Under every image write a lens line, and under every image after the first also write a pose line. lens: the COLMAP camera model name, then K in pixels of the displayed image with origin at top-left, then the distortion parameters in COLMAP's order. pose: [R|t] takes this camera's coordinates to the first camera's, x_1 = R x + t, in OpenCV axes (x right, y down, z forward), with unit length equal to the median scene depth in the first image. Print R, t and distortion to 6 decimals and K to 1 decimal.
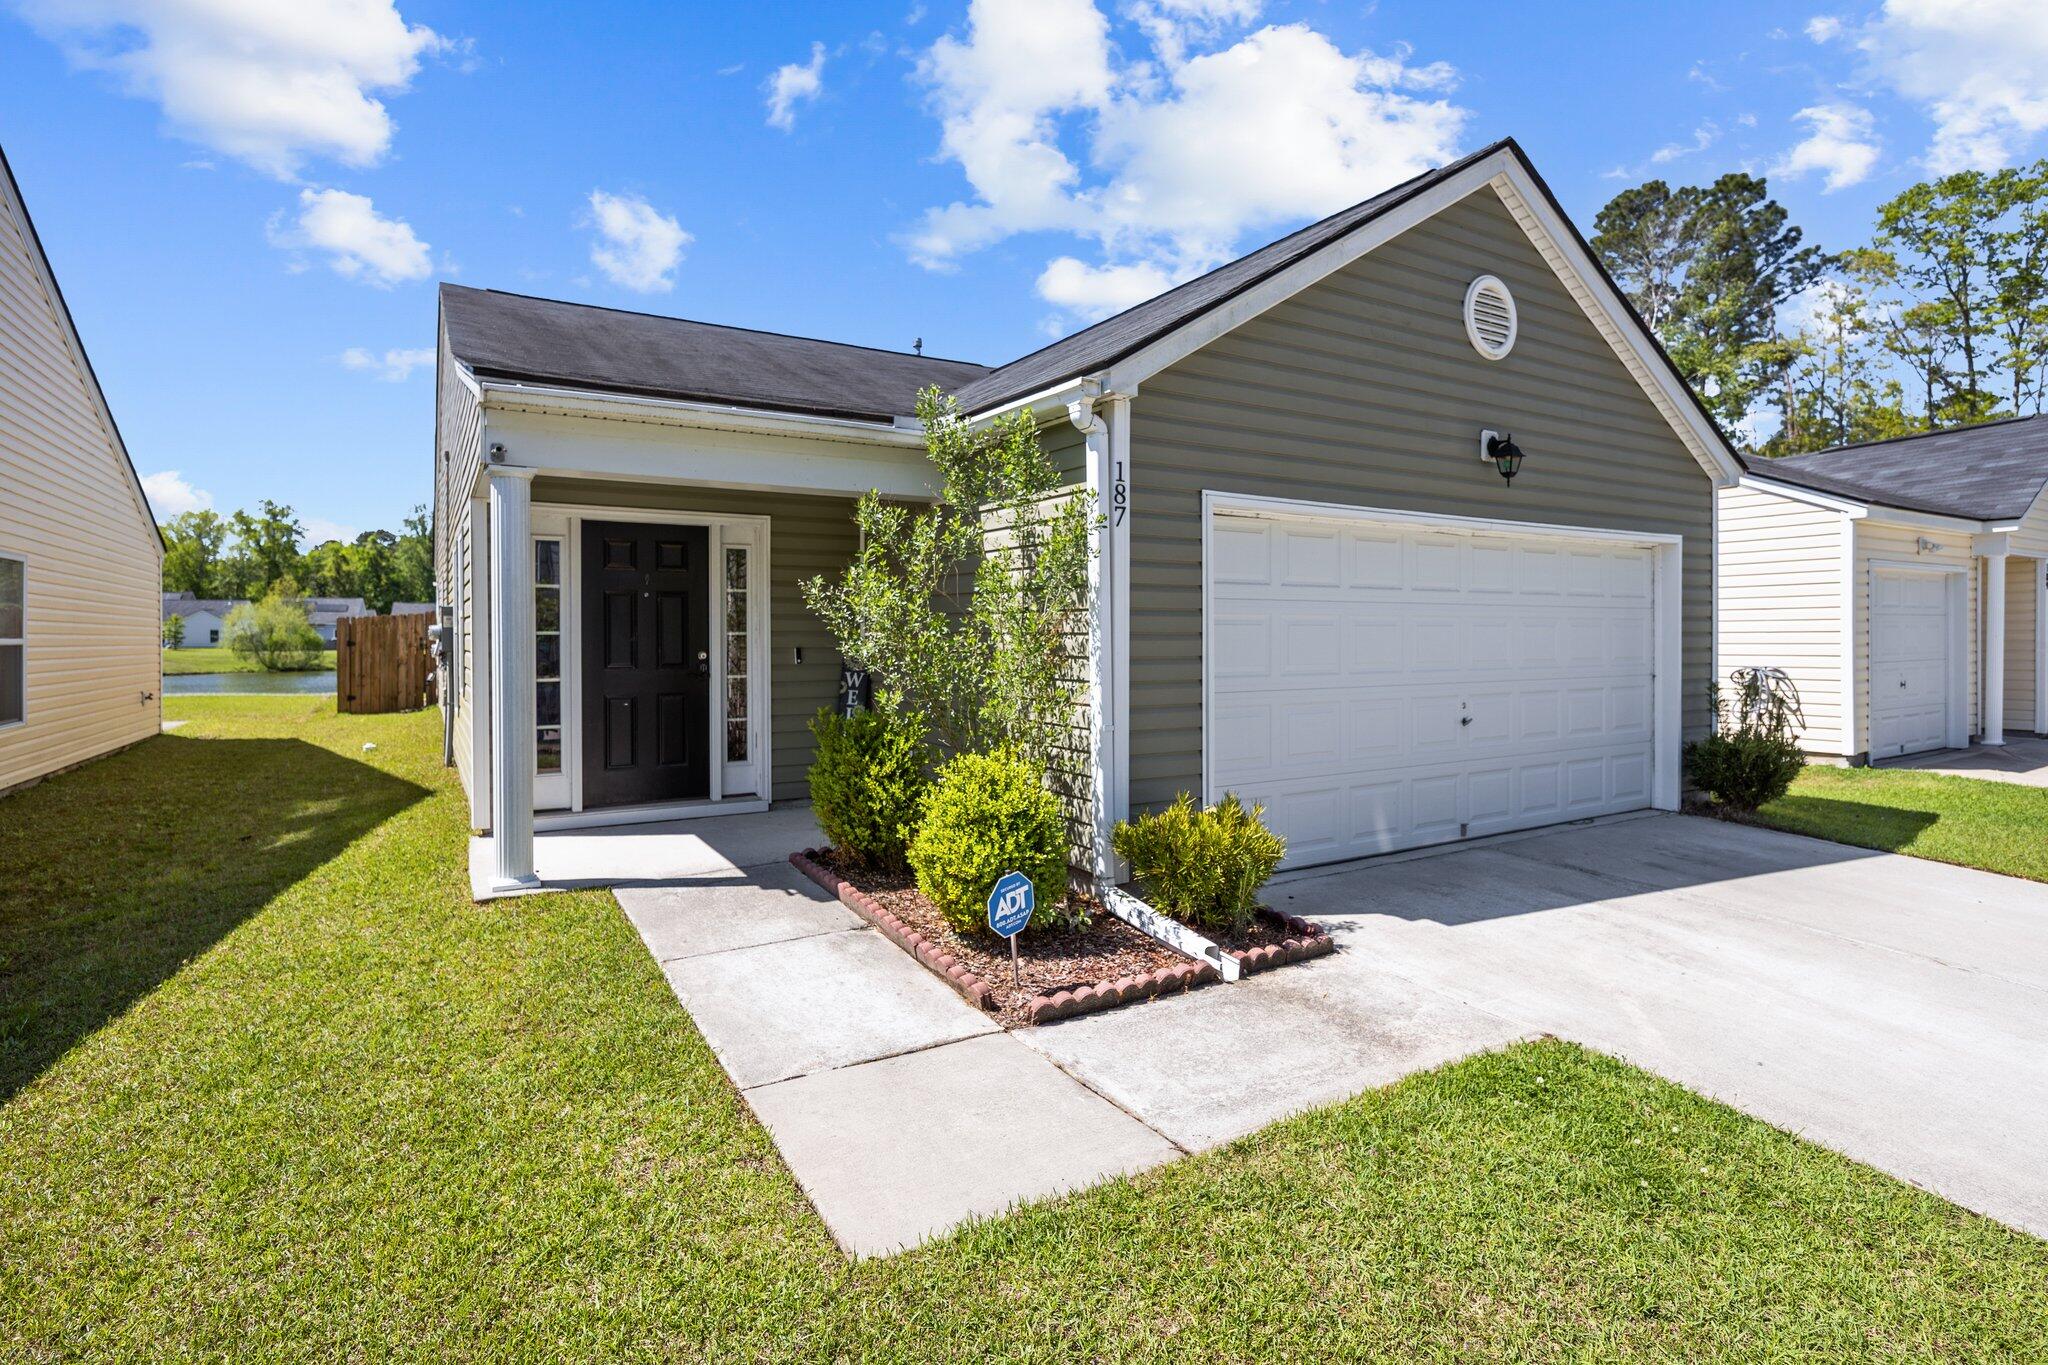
lens RADIAL K [[1022.0, 0, 1026.6], [0, 1022.0, 650.8], [0, 0, 1]] dist [-0.014901, 0.000037]
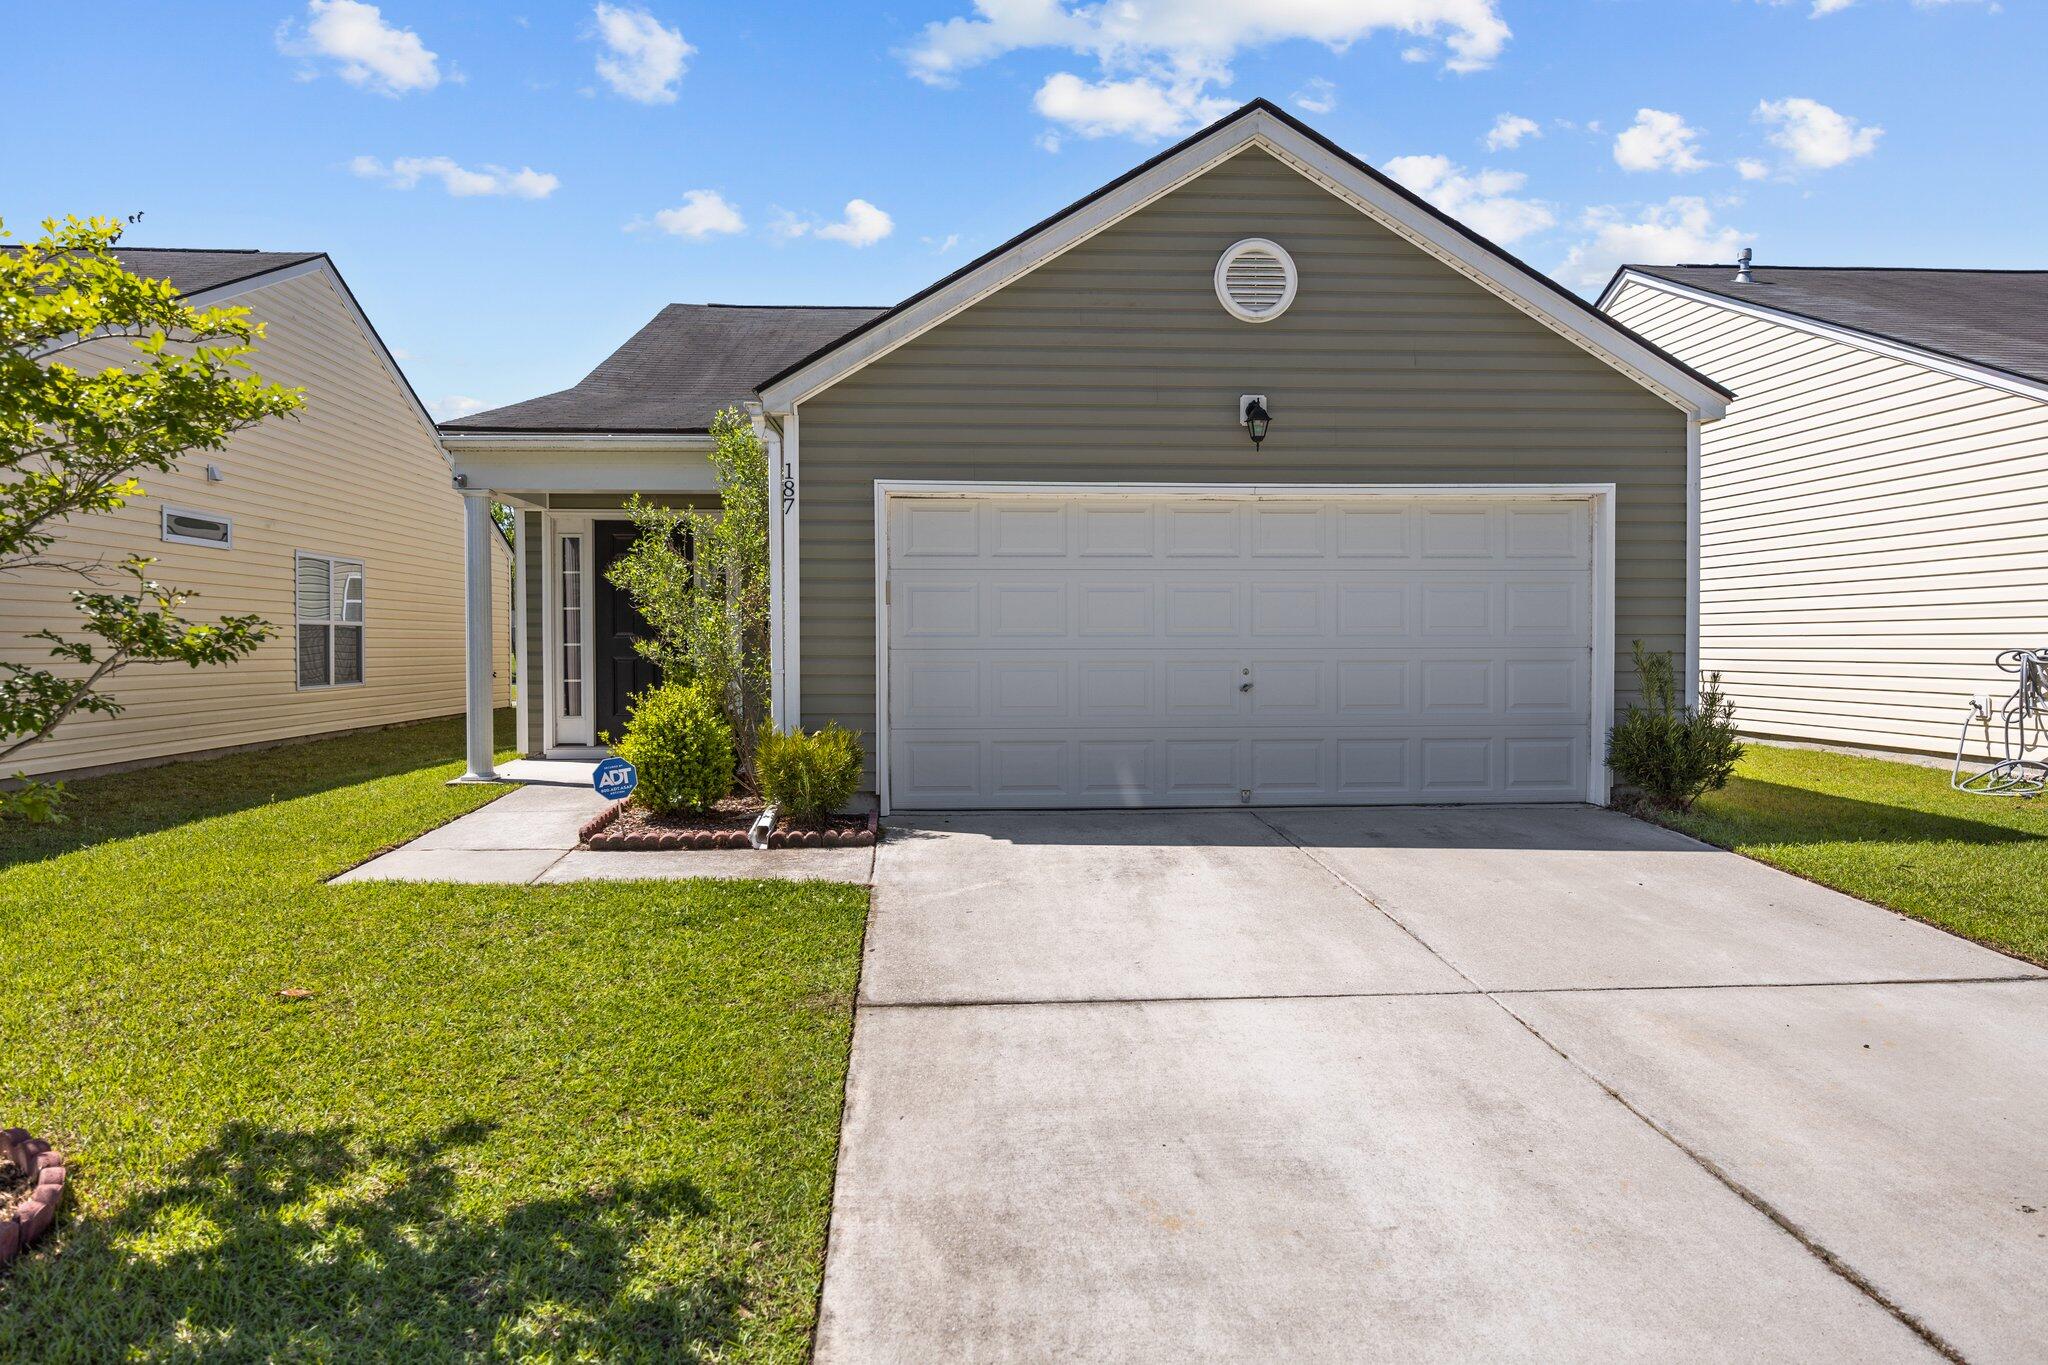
lens RADIAL K [[1366.7, 0, 1024.0], [0, 1366.7, 682.5], [0, 0, 1]] dist [-0.003468, 0.000146]
pose [[0.887948, 0.013807, -0.459737, 0.908265], [-0.006939, 0.999838, 0.016624, 0.046745], [0.459892, -0.011571, 0.887900, -0.306475]]
